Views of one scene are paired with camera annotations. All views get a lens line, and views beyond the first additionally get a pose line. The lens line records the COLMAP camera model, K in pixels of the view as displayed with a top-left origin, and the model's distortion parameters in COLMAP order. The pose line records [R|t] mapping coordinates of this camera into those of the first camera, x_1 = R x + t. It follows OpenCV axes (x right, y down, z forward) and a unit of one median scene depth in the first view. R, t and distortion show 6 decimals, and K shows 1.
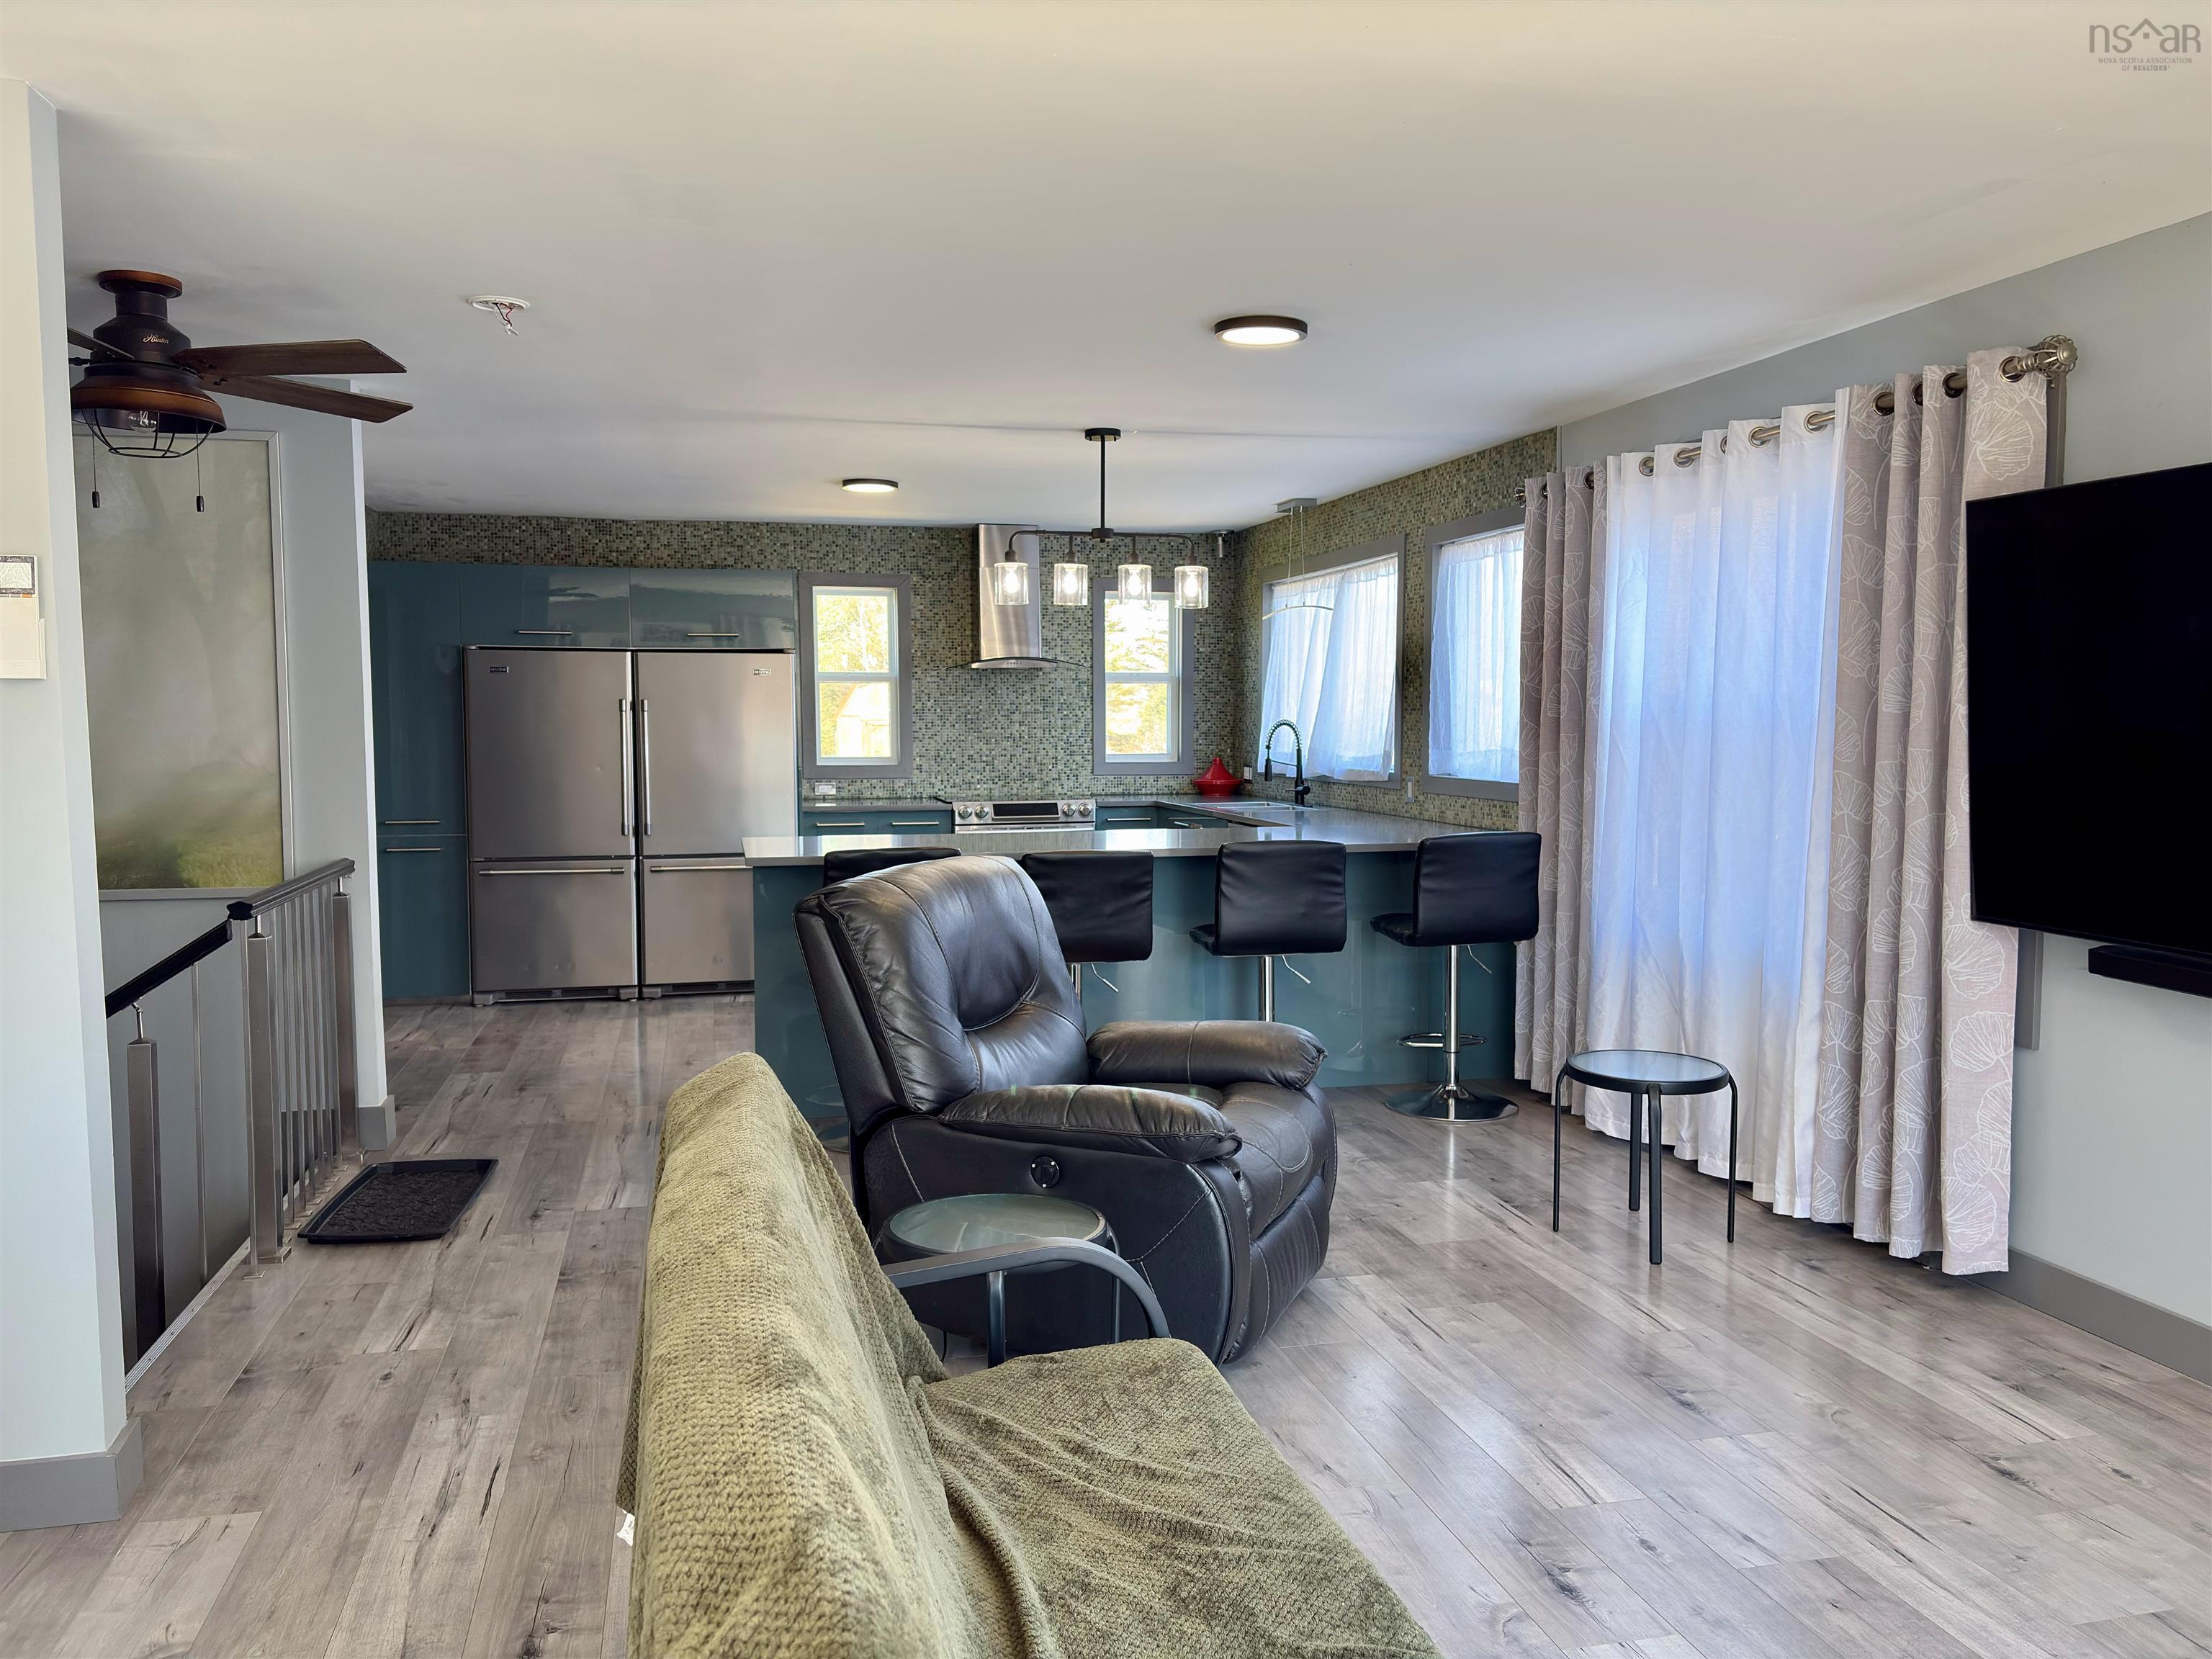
lens RADIAL K [[1651.4, 0, 1108.4], [0, 1651.4, 829.6], [0, 0, 1]] dist [0.045278, -0.045943]
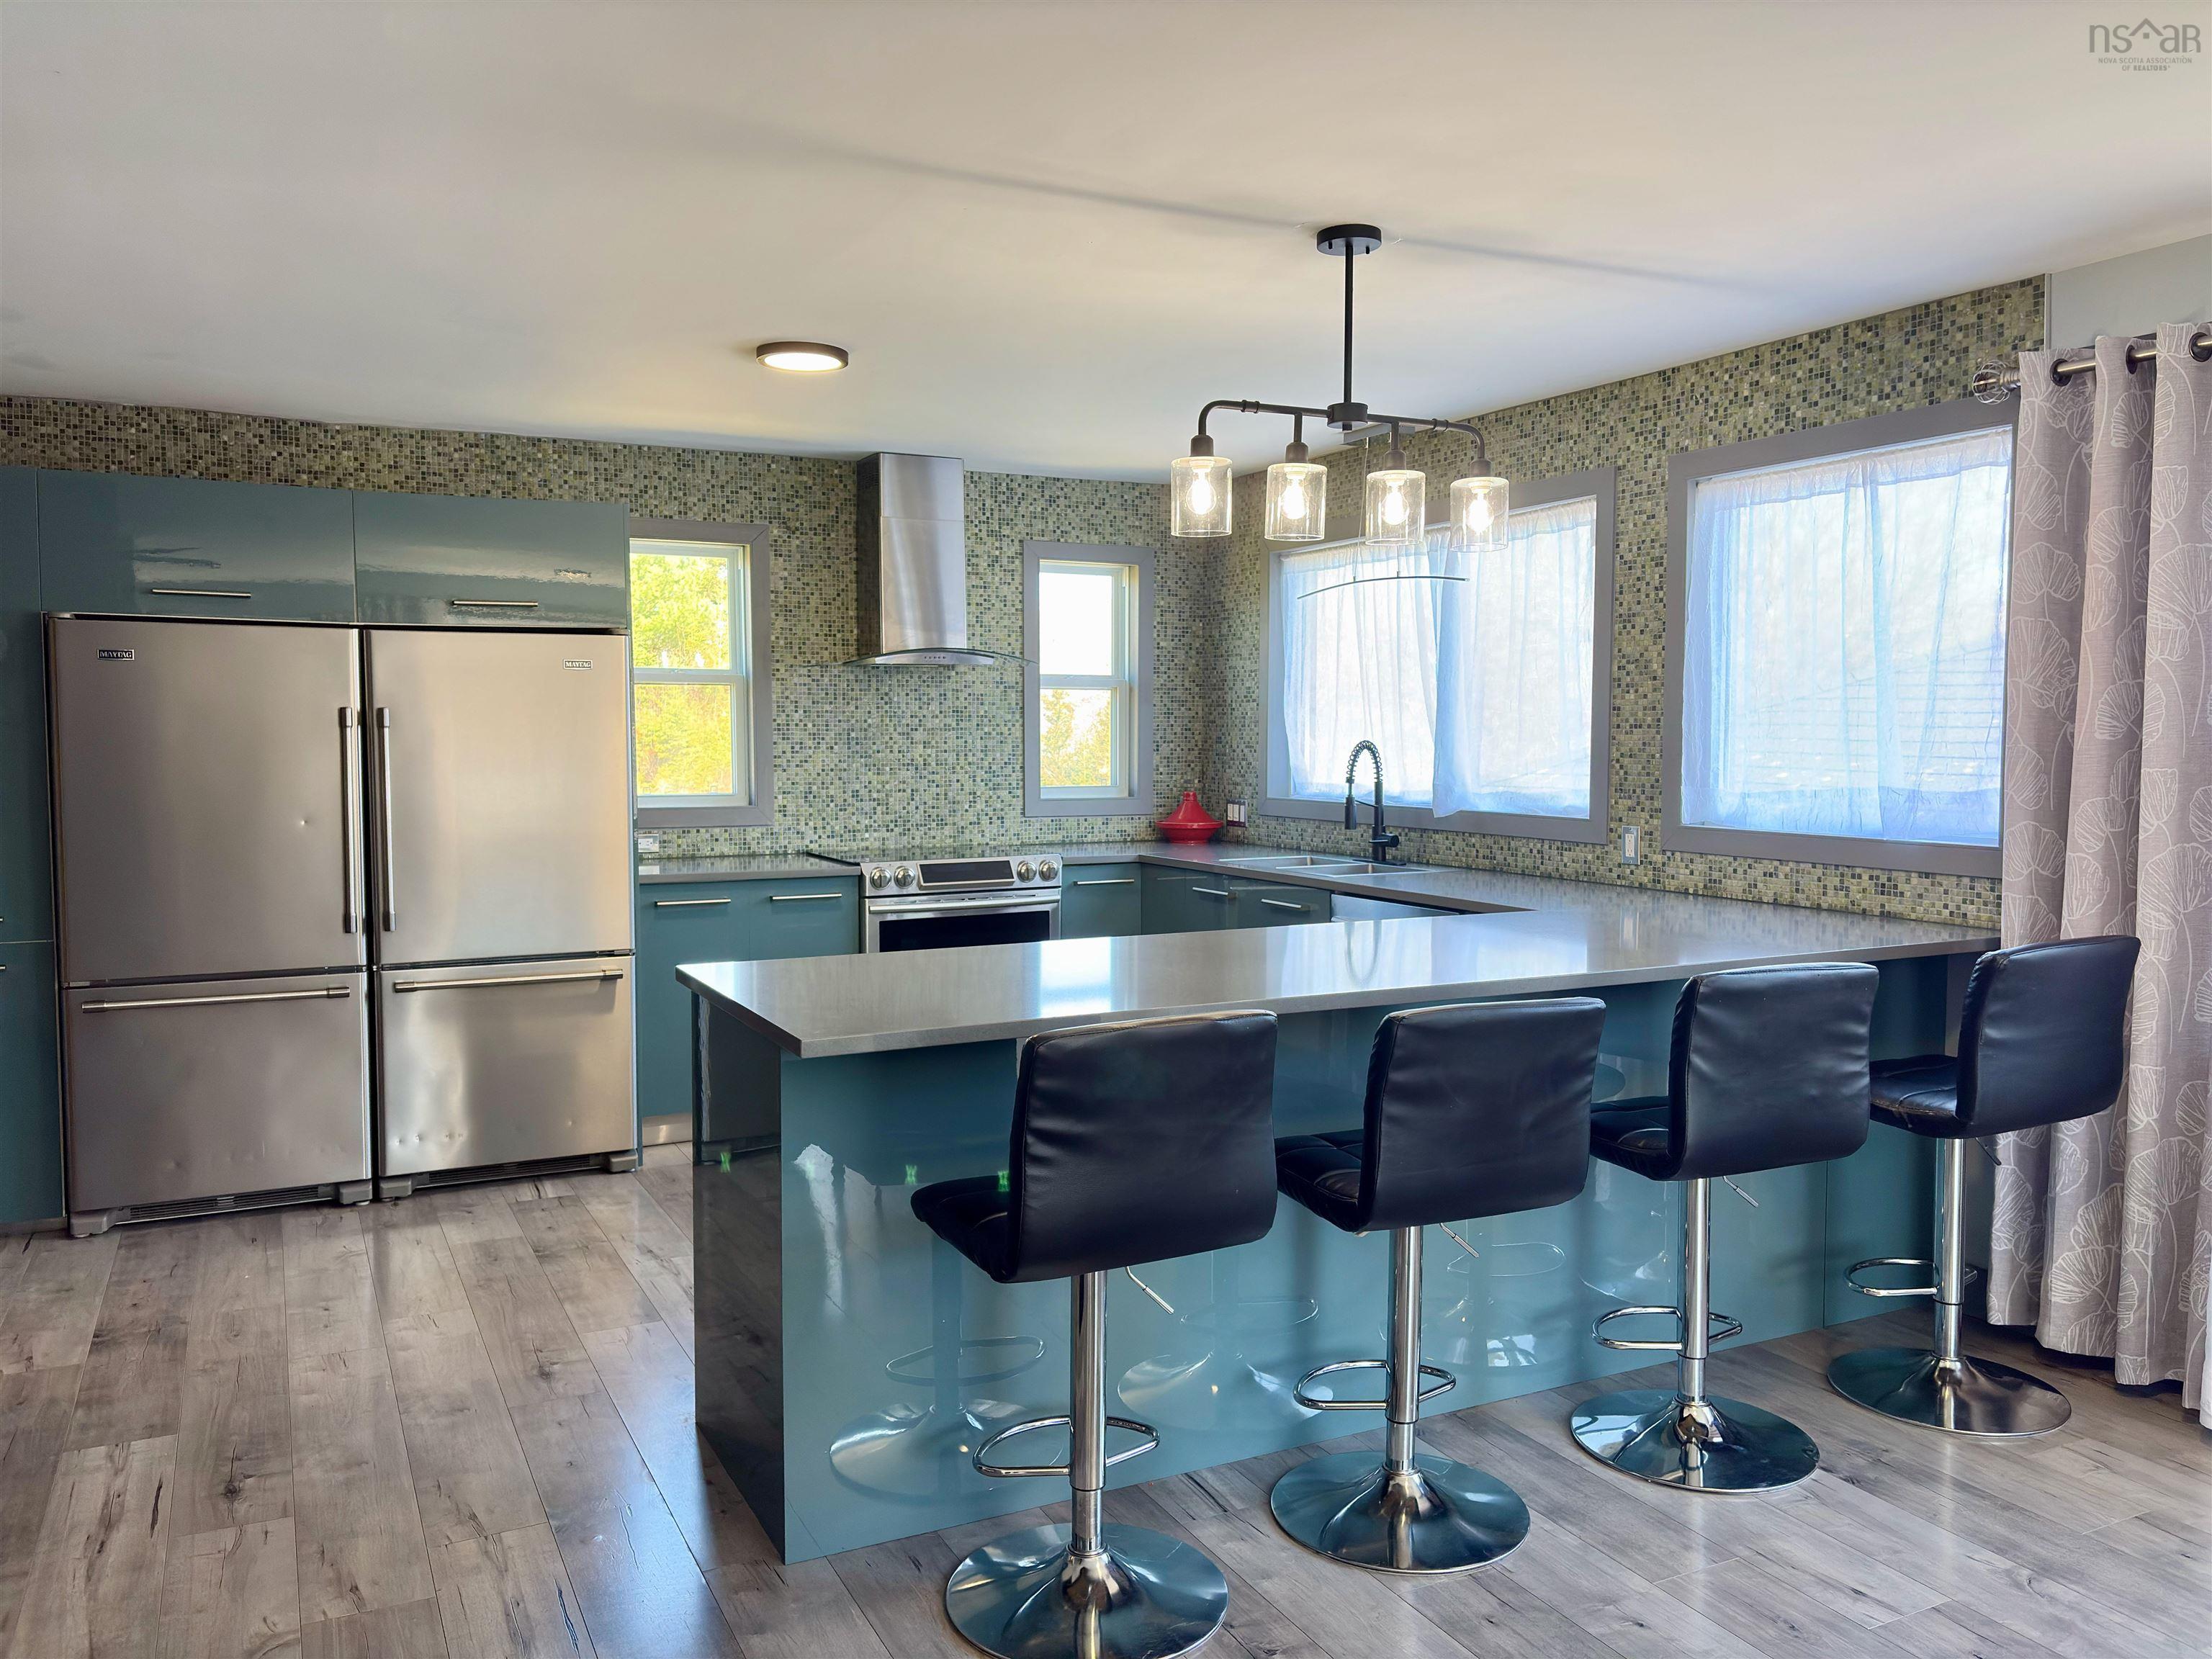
lens RADIAL K [[1651.4, 0, 1100.6], [0, 1651.4, 833.0], [0, 0, 1]] dist [0.045278, -0.045943]
pose [[0.974337, -0.012259, 0.224761, -0.160537], [0.013957, 0.999885, -0.005968, -0.025192], [-0.224662, 0.008952, 0.974396, 0.349077]]
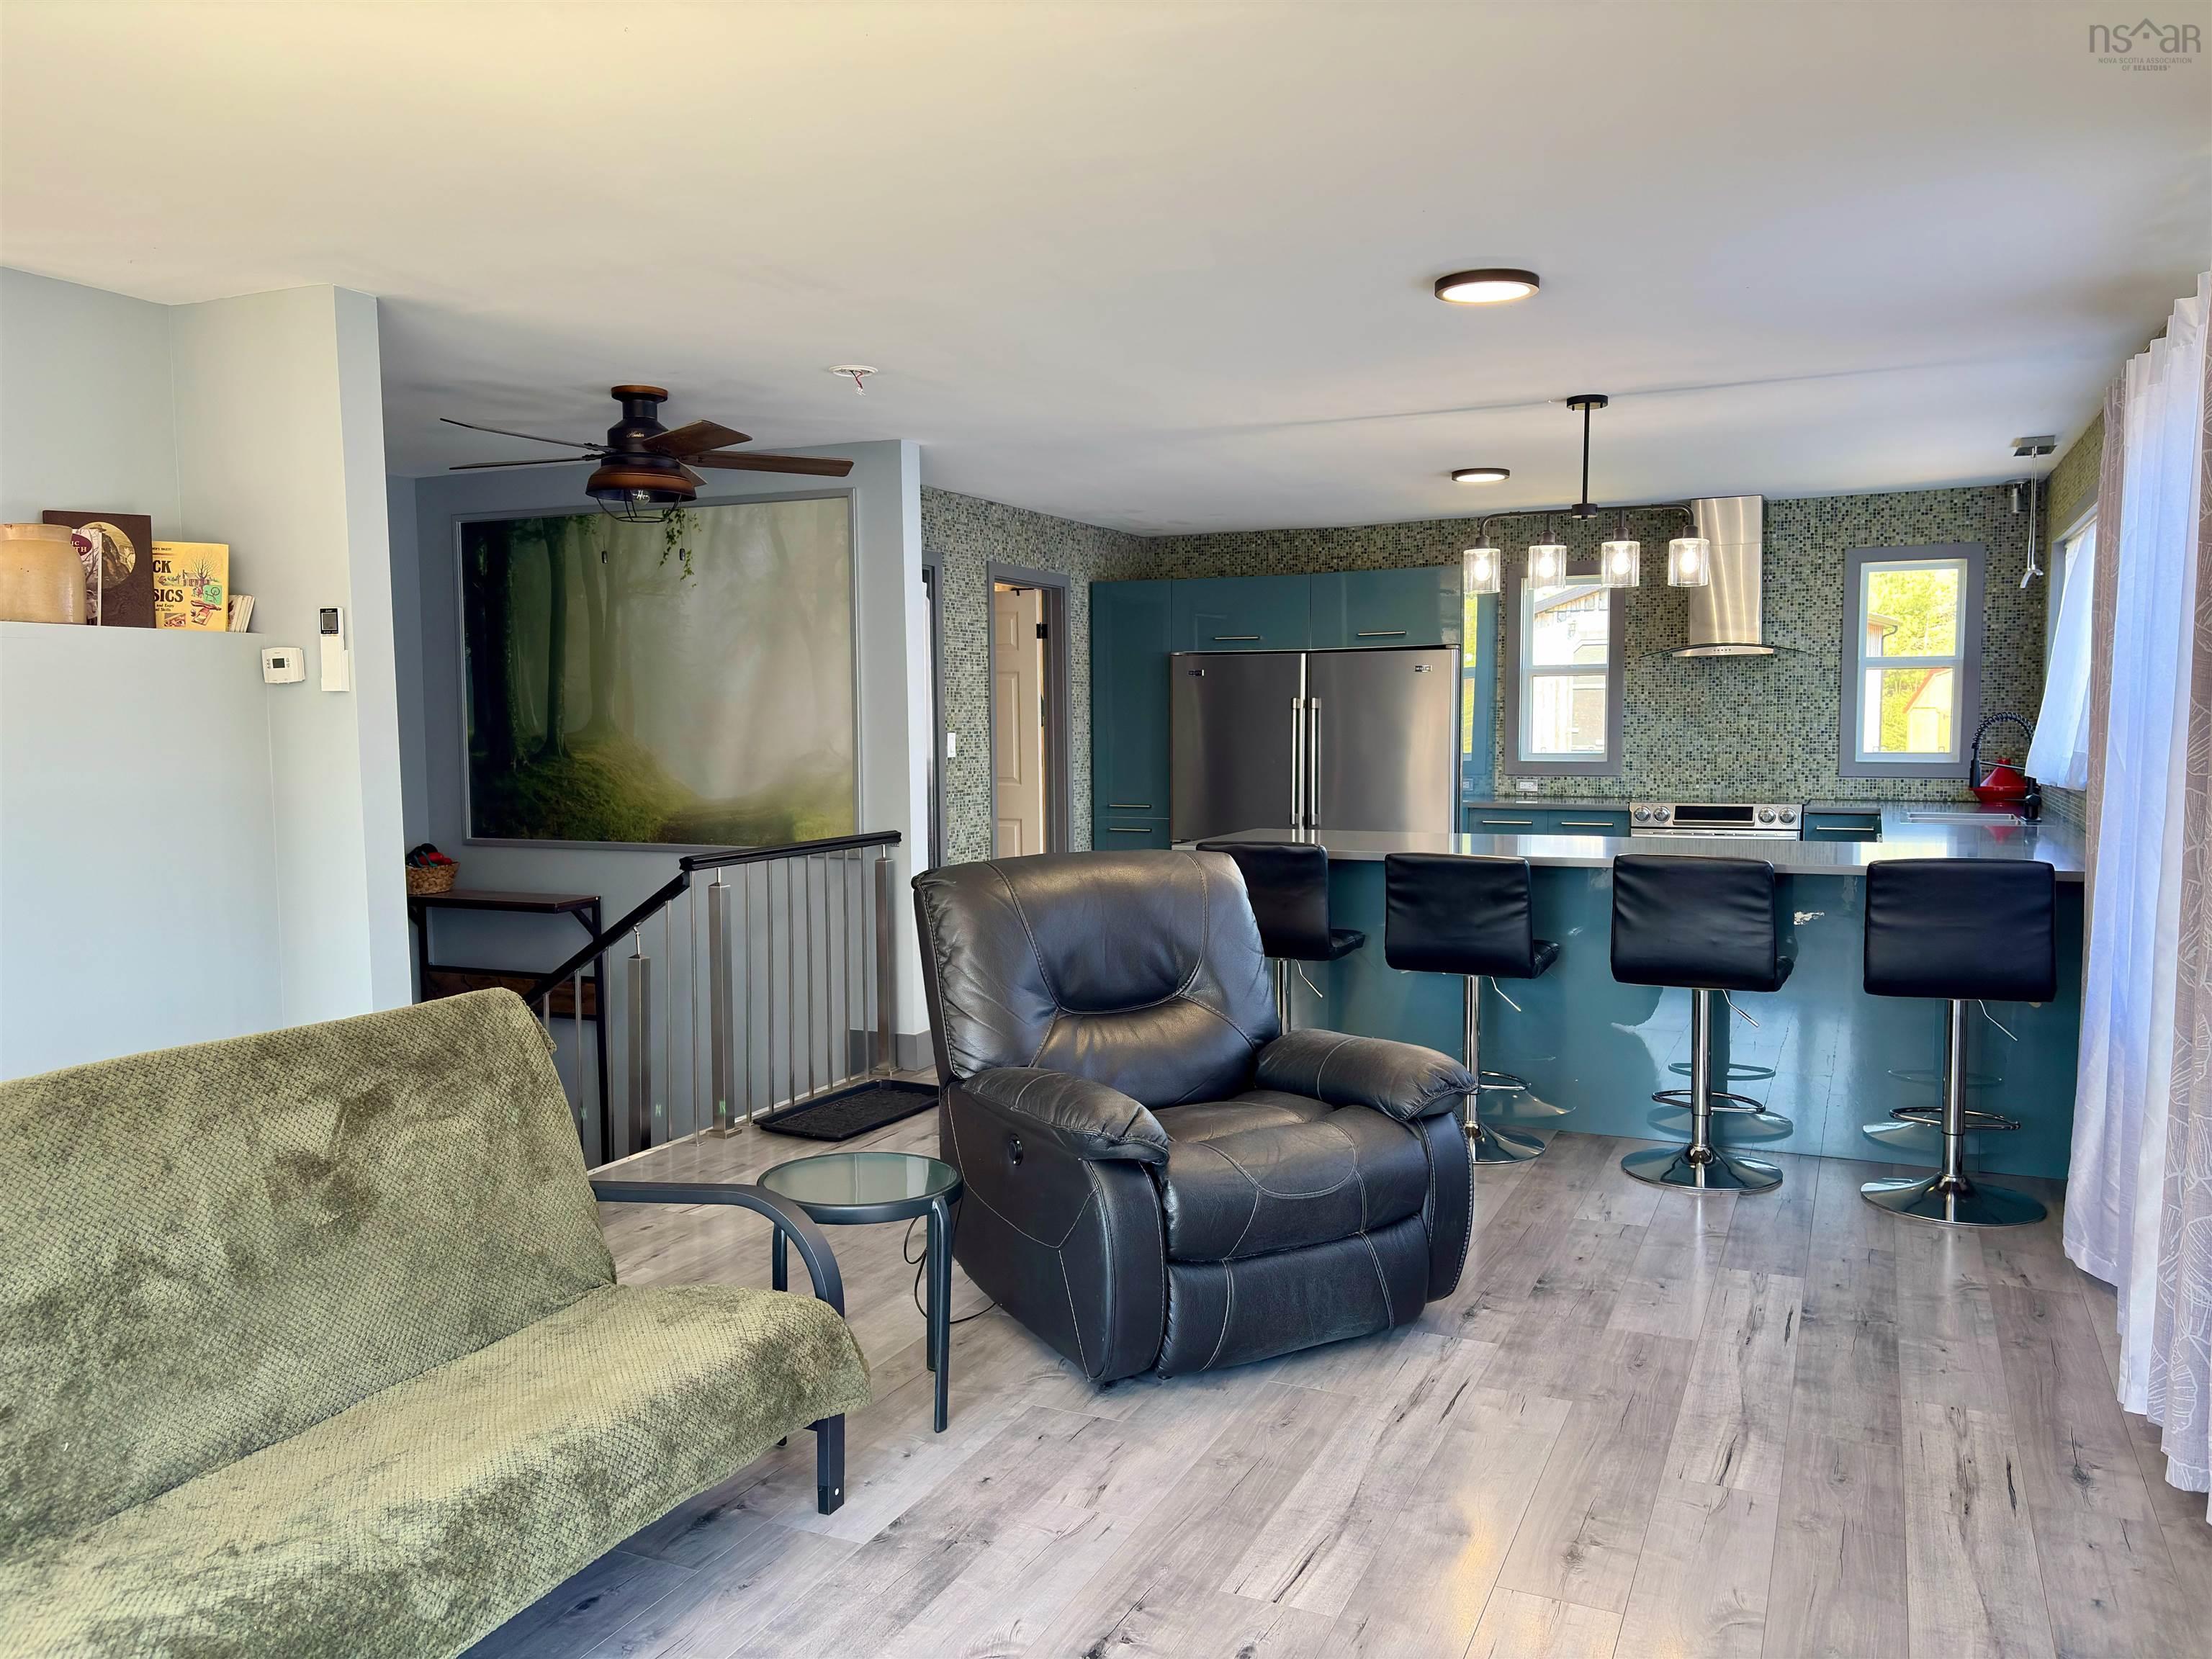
lens RADIAL K [[1651.4, 0, 1108.2], [0, 1651.4, 837.5], [0, 0, 1]] dist [0.045278, -0.045943]
pose [[0.782469, 0.042134, -0.621263, 0.274768], [-0.037038, 0.999091, 0.021110, -0.006201], [0.621587, 0.006492, 0.783318, 0.090661]]
